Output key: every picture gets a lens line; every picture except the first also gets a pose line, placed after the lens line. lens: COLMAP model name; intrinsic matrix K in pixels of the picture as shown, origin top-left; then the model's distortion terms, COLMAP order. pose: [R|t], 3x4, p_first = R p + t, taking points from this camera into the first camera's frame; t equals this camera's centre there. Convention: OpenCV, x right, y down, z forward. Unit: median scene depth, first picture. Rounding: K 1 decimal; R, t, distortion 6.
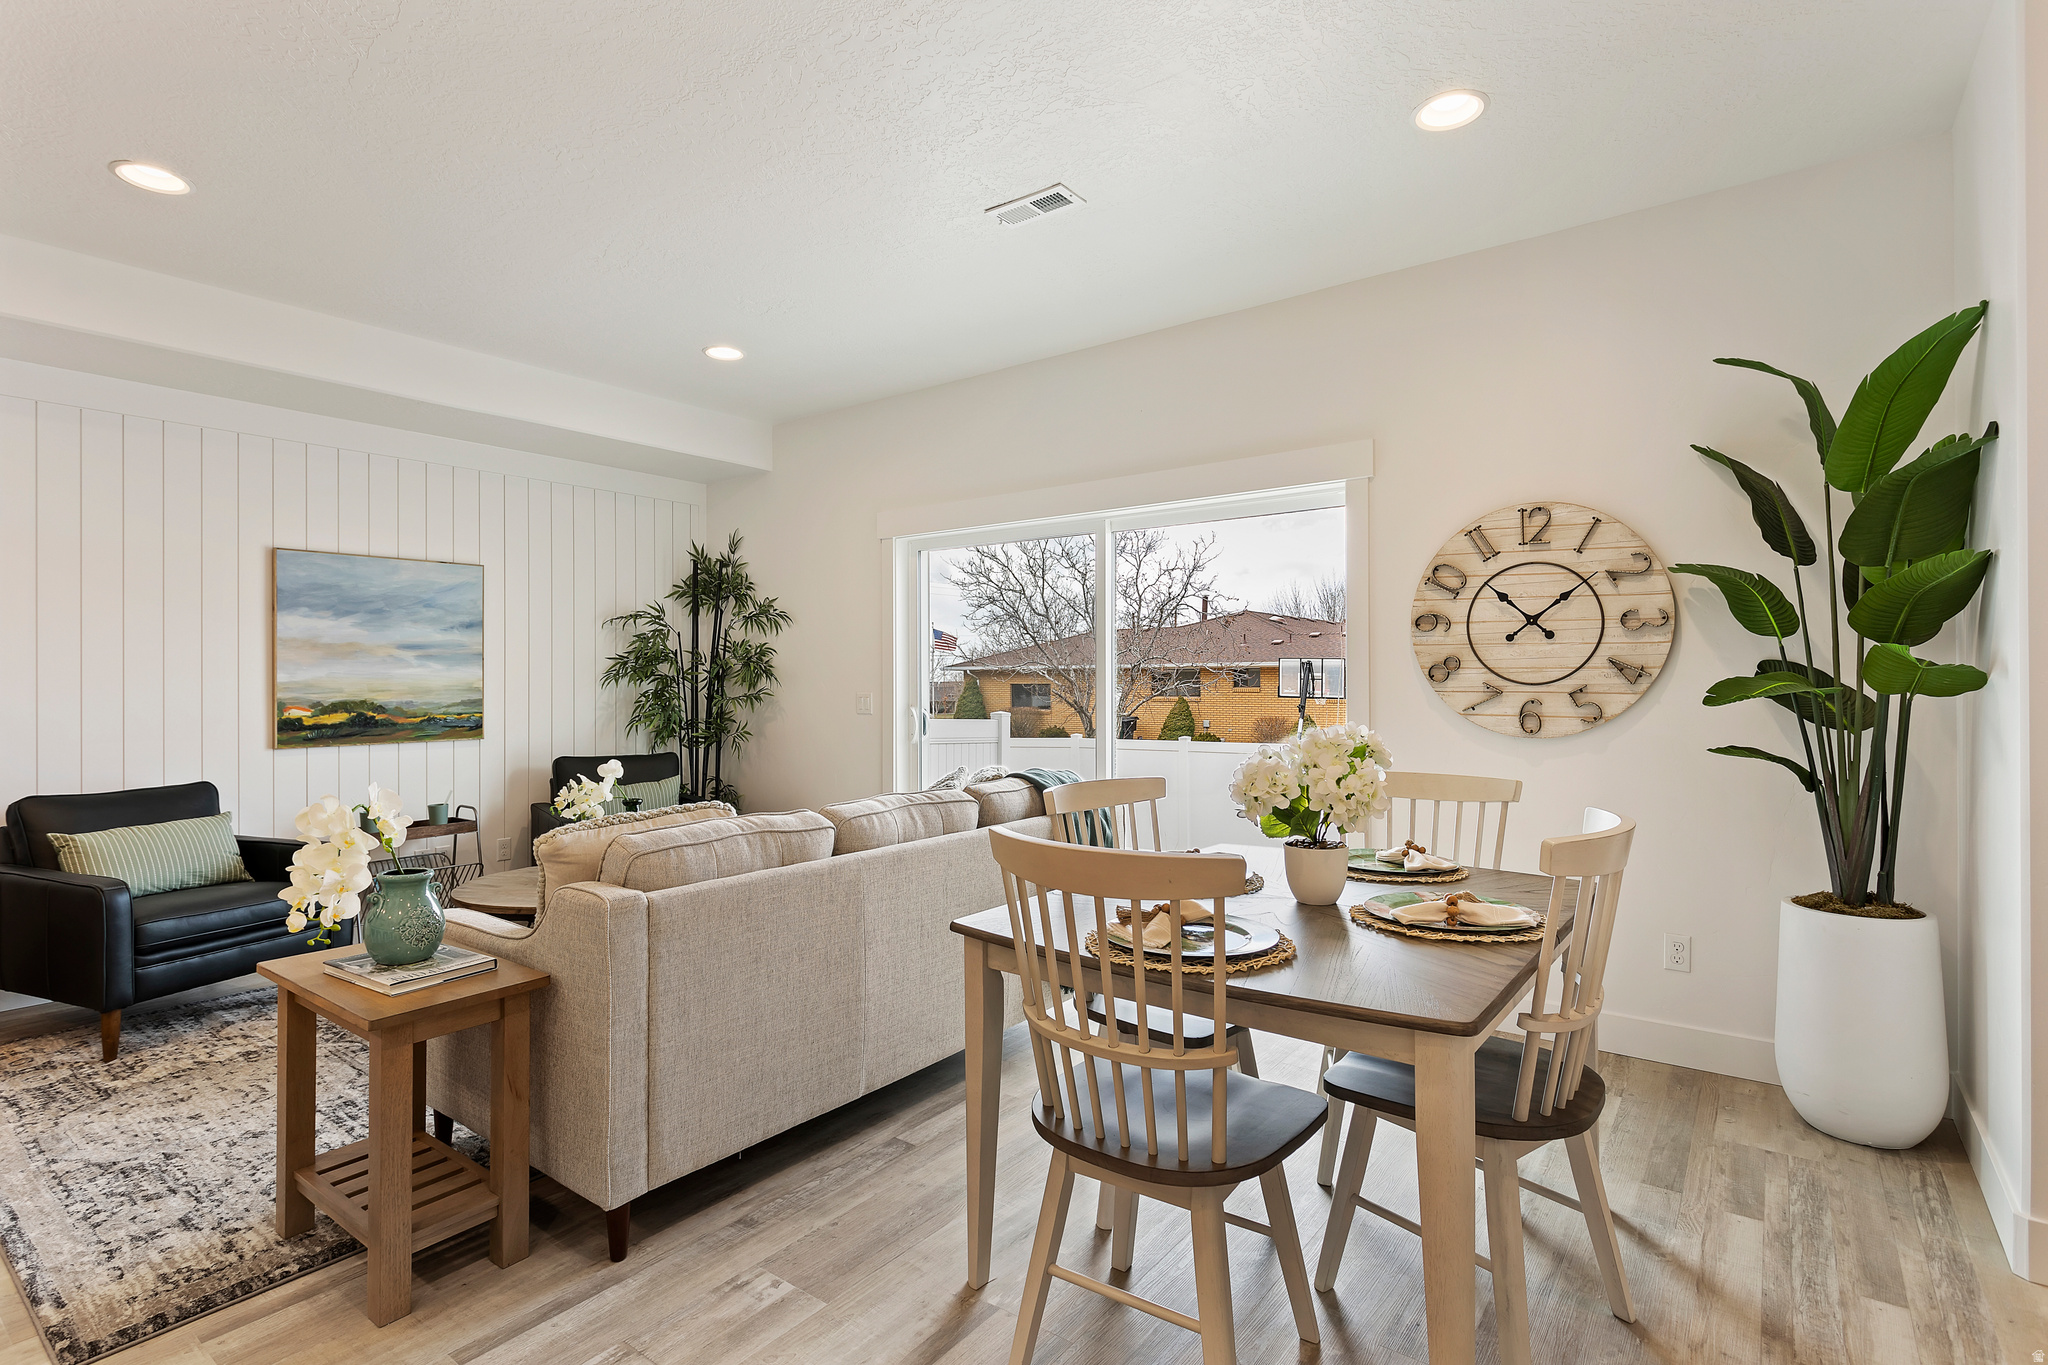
lens RADIAL K [[979.4, 0, 1028.2], [0, 979.4, 684.1], [0, 0, 1]] dist [-0.008296, 0.003710]
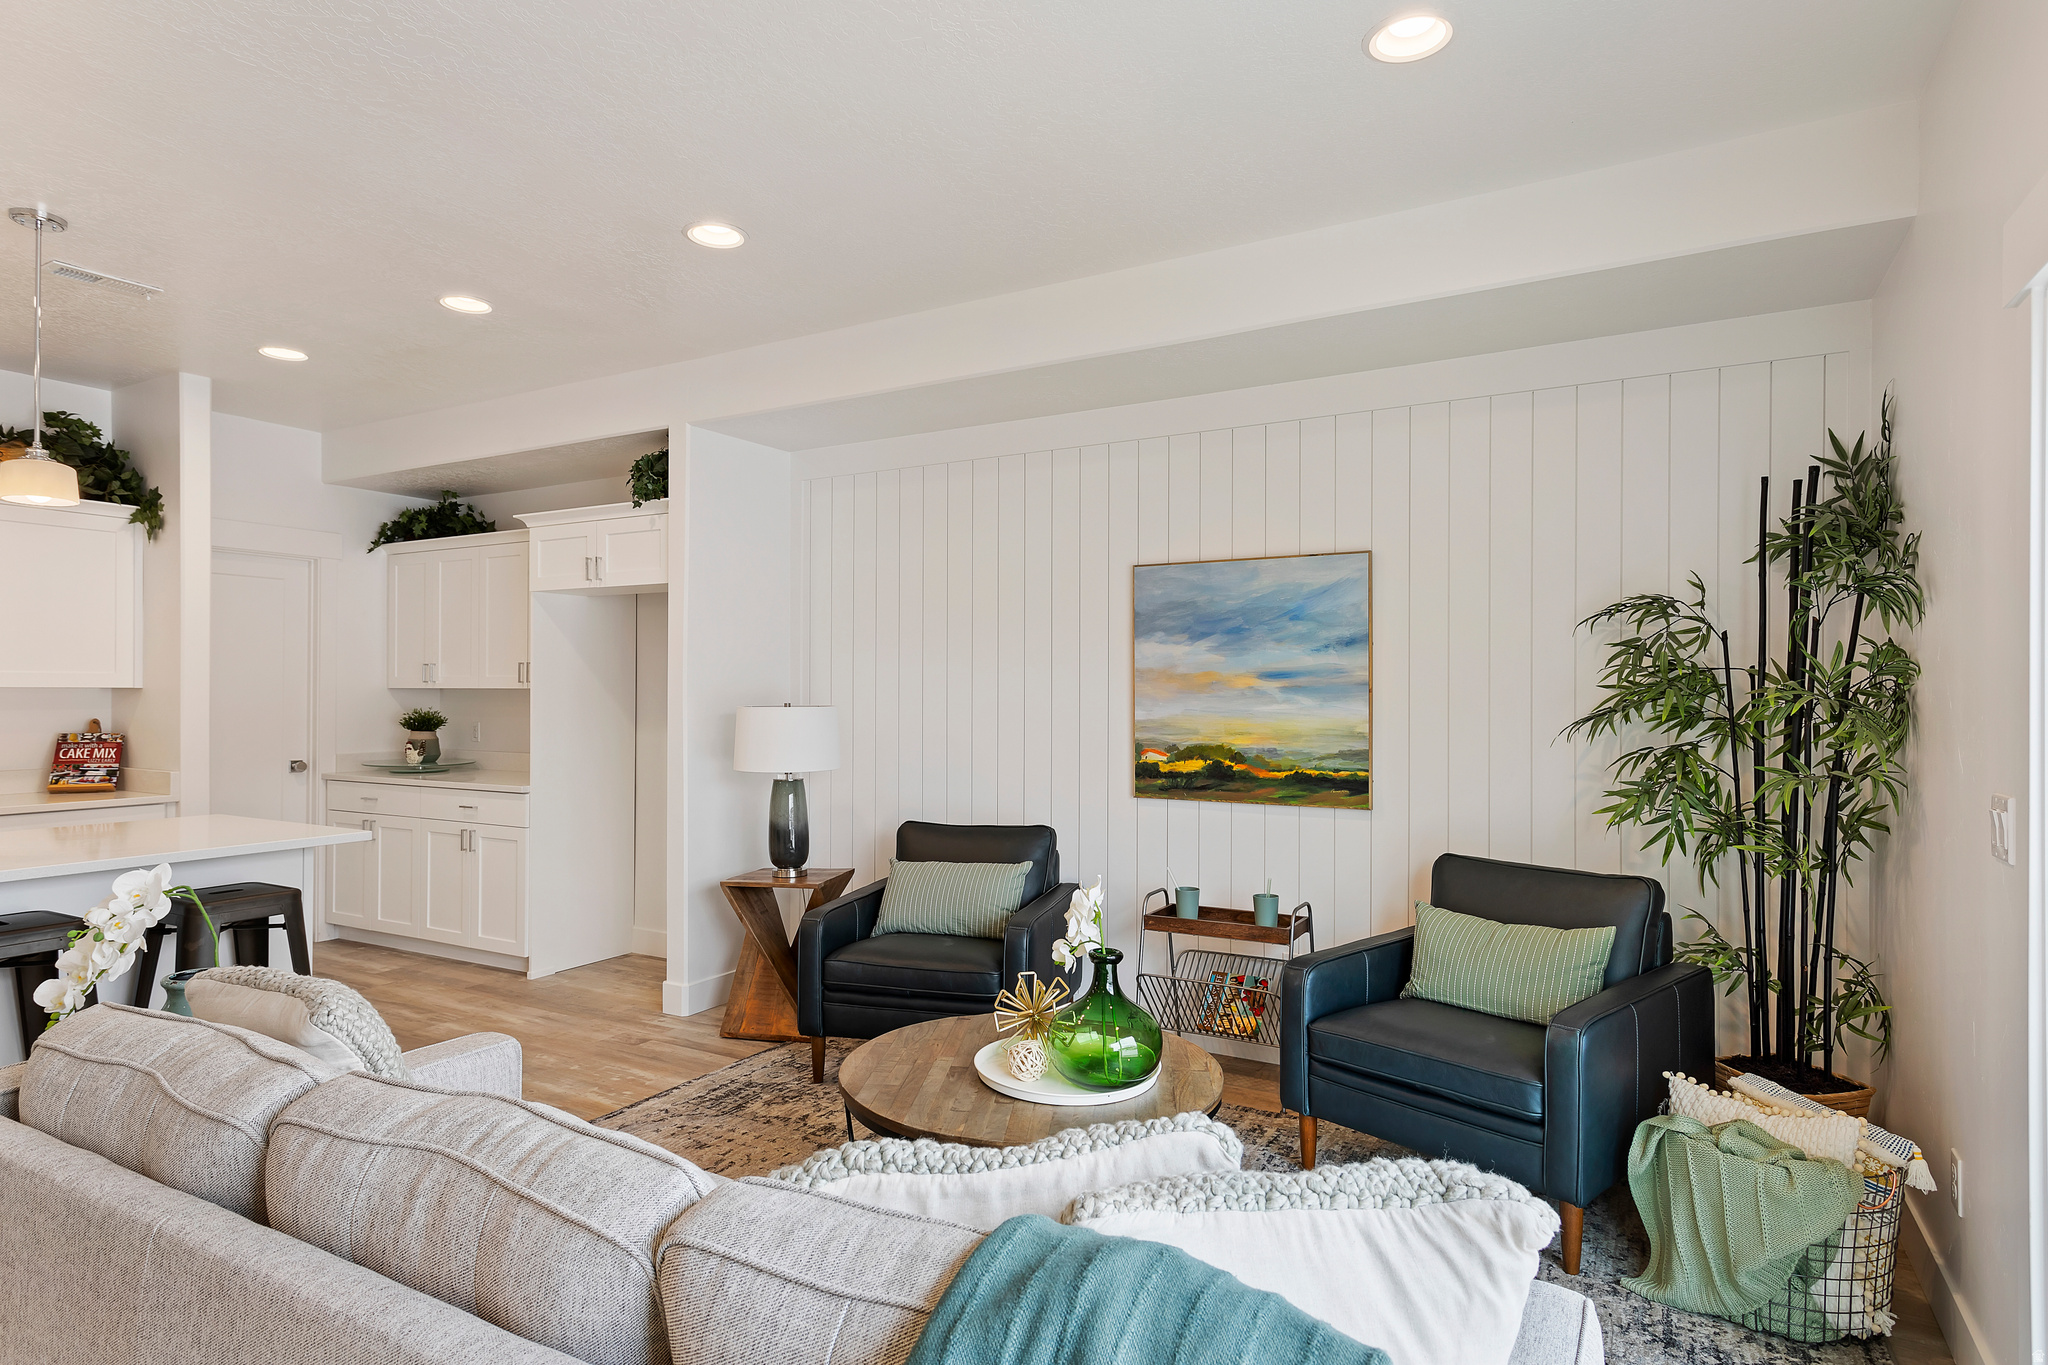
lens RADIAL K [[1123.0, 0, 1003.0], [0, 1123.0, 704.6], [0, 0, 1]] dist [0.004811, 0.003292]
pose [[0.122253, 0.016314, -0.992365, 0.246021], [-0.006905, 0.999855, 0.015586, -0.037158], [0.992475, 0.004947, 0.122348, 0.926769]]
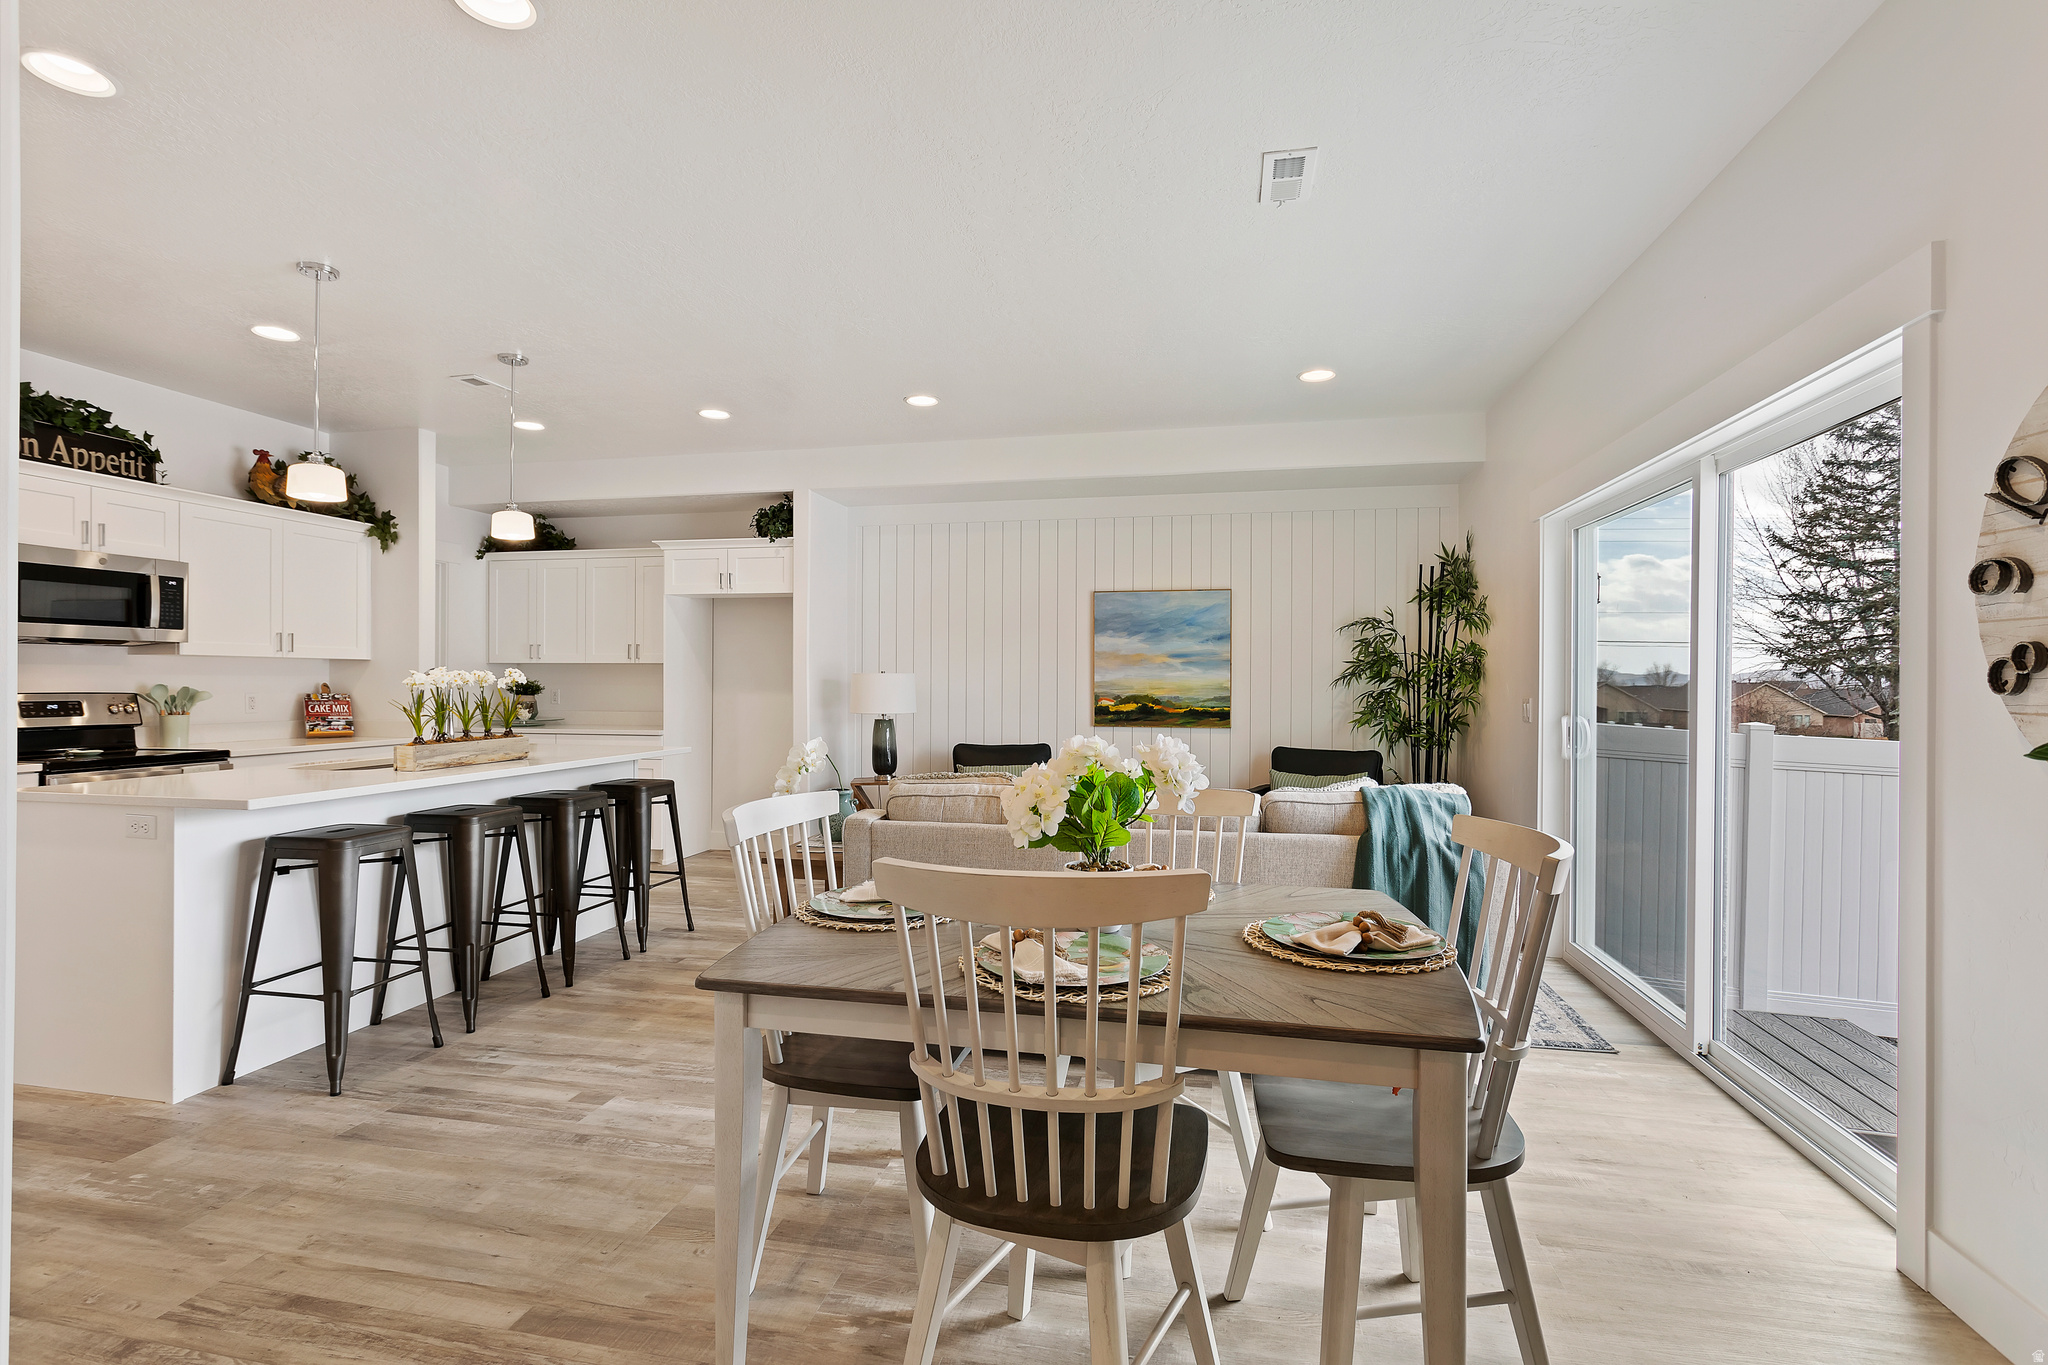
lens RADIAL K [[979.4, 0, 1015.5], [0, 979.4, 691.6], [0, 0, 1]] dist [-0.008296, 0.003710]
pose [[0.417776, 0.016641, -0.908398, 0.650910], [-0.009294, 0.999858, 0.014042, -0.008113], [0.908503, 0.002576, 0.417871, 0.324324]]
